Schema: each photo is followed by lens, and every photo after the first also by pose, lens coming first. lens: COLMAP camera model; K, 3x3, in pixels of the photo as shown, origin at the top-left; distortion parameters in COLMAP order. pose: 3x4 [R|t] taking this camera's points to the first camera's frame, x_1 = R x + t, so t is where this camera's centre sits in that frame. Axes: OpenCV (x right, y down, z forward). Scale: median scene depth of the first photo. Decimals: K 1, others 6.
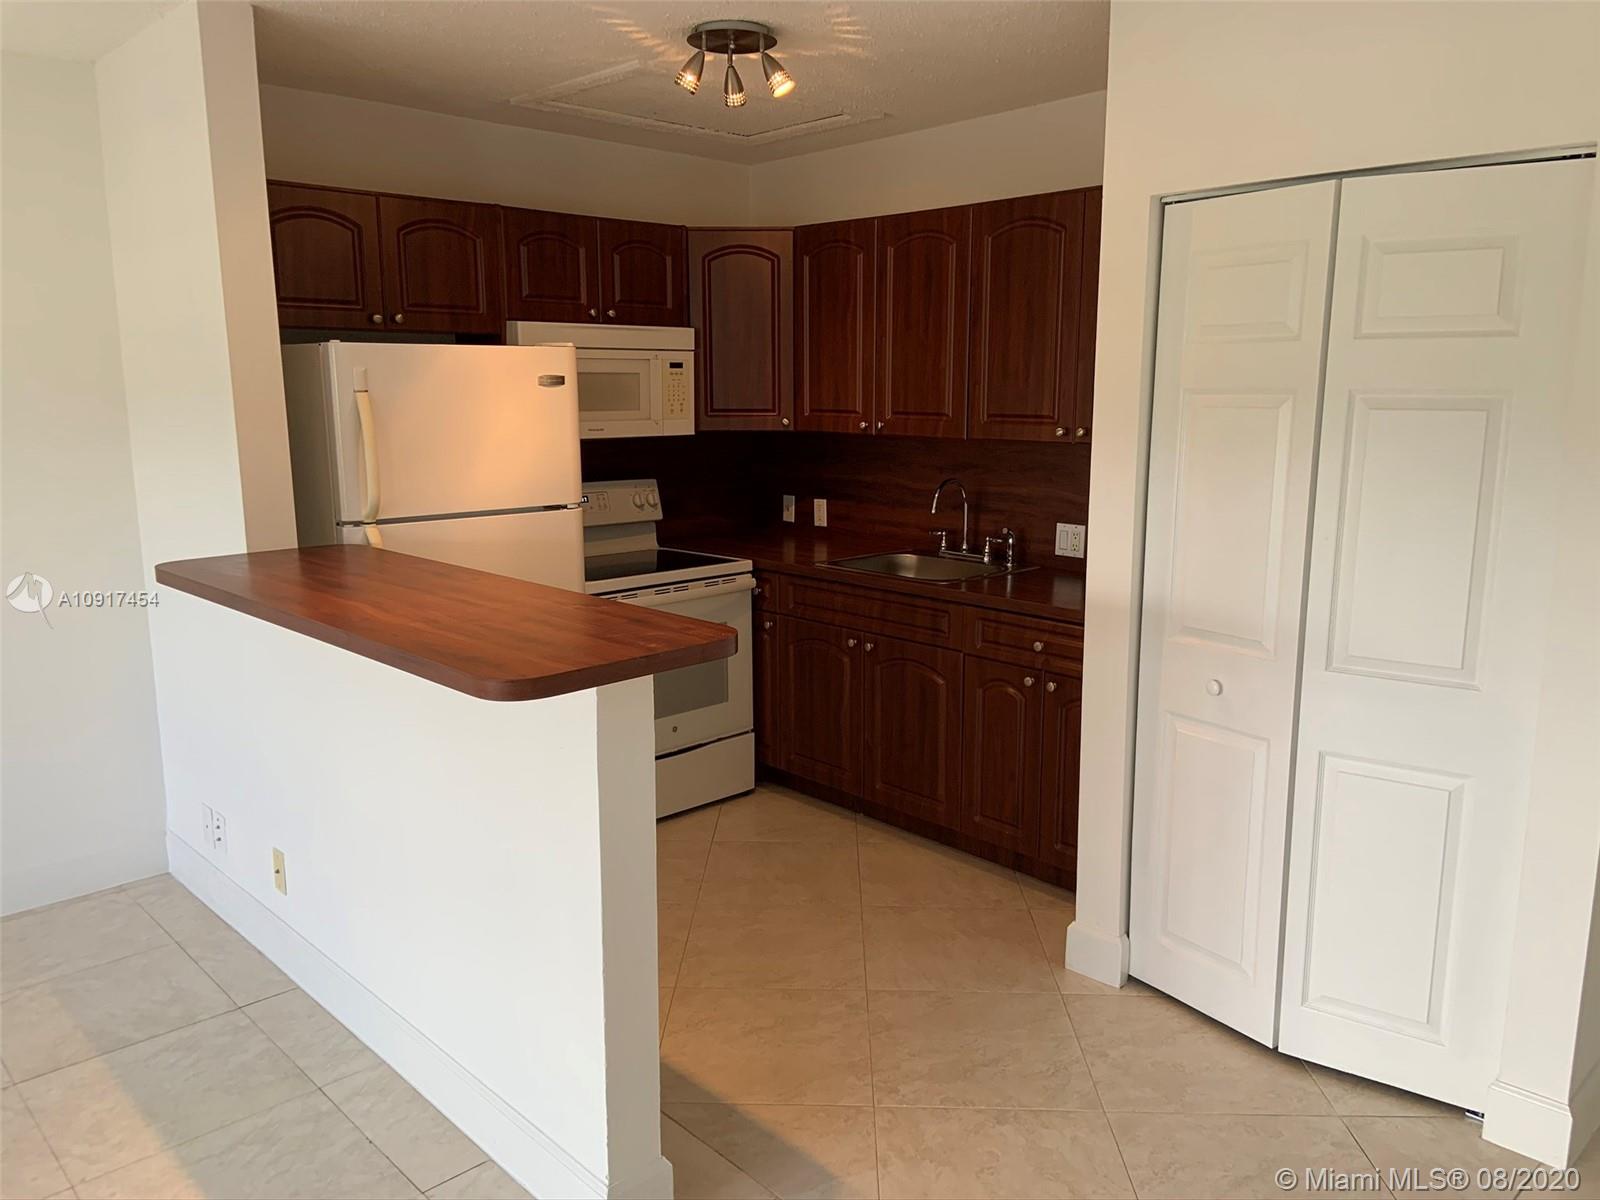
lens RADIAL K [[1196.6, 0, 800.0], [0, 1196.6, 600.0], [0, 0, 1]] dist [0.108873, -0.126595]
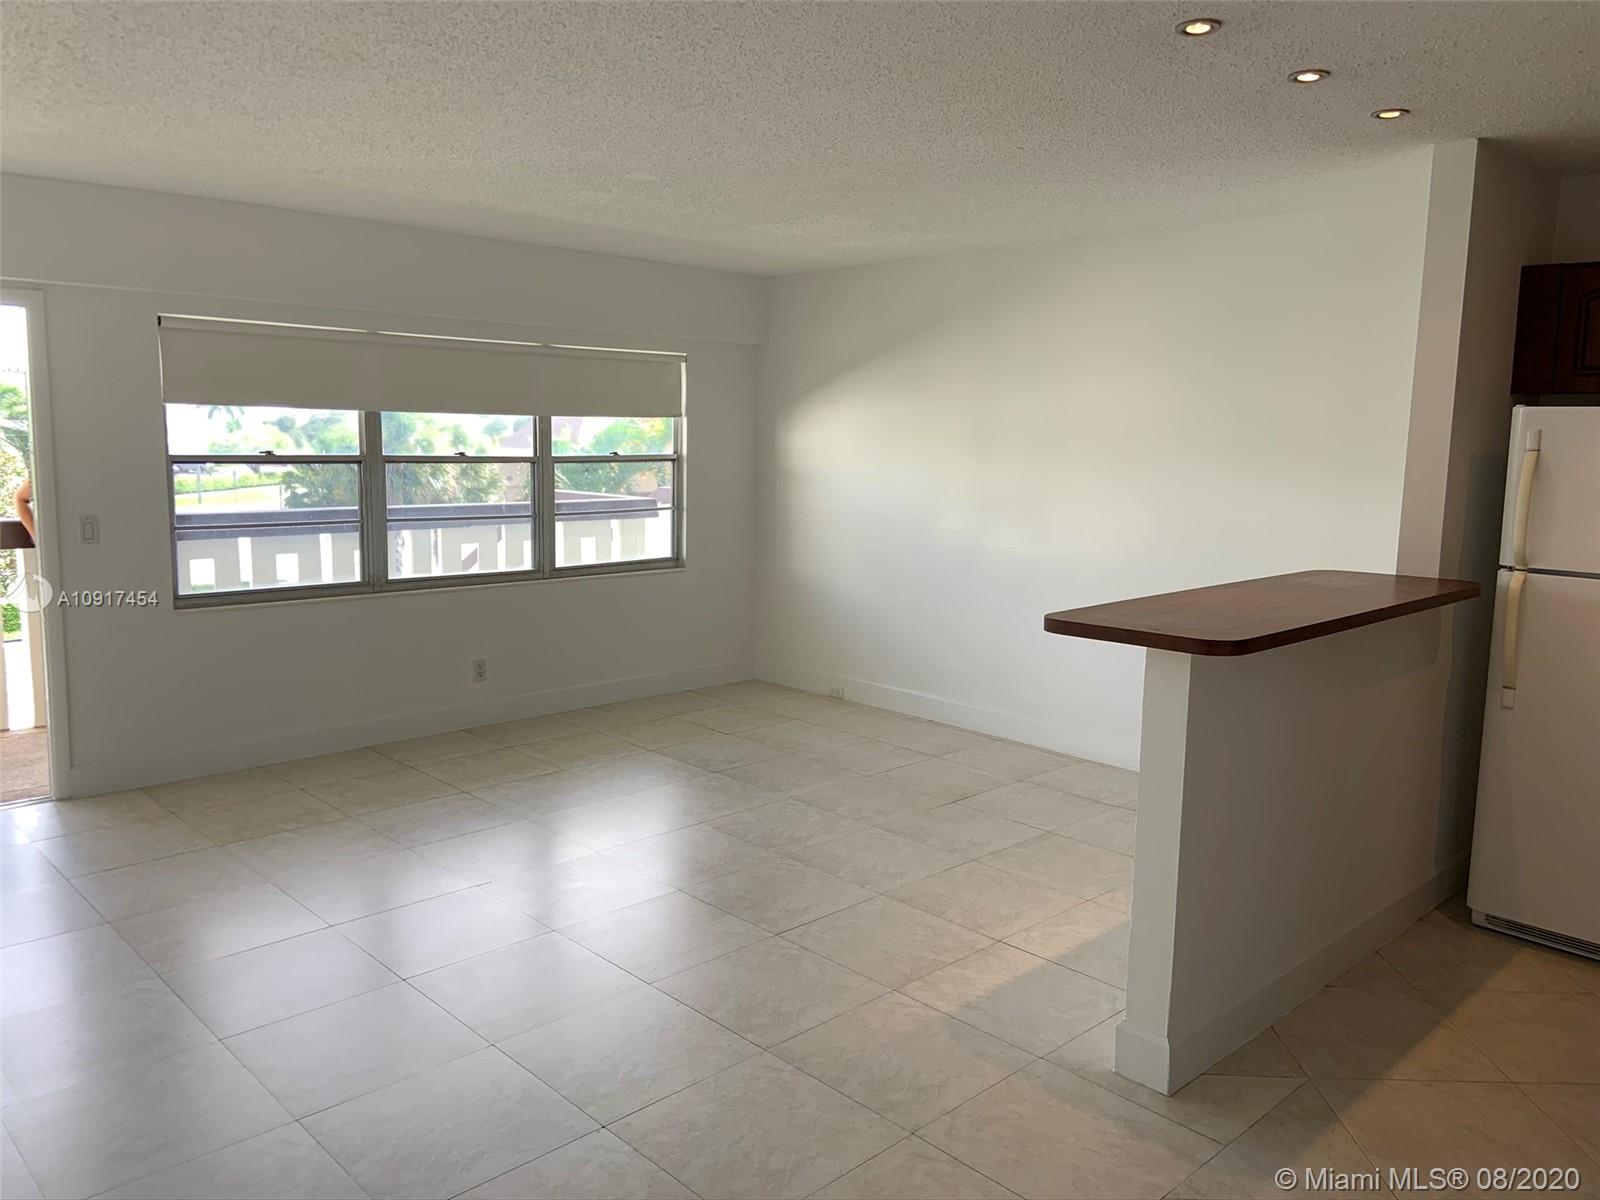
lens RADIAL K [[1217.1, 0, 803.5], [0, 1217.1, 585.7], [0, 0, 1]] dist [0.094441, -0.093894]
pose [[0.013122, 0.136703, -0.990525, 0.646126], [-0.202996, 0.970346, 0.131229, -0.056318], [0.979092, 0.199351, 0.040484, 0.281421]]
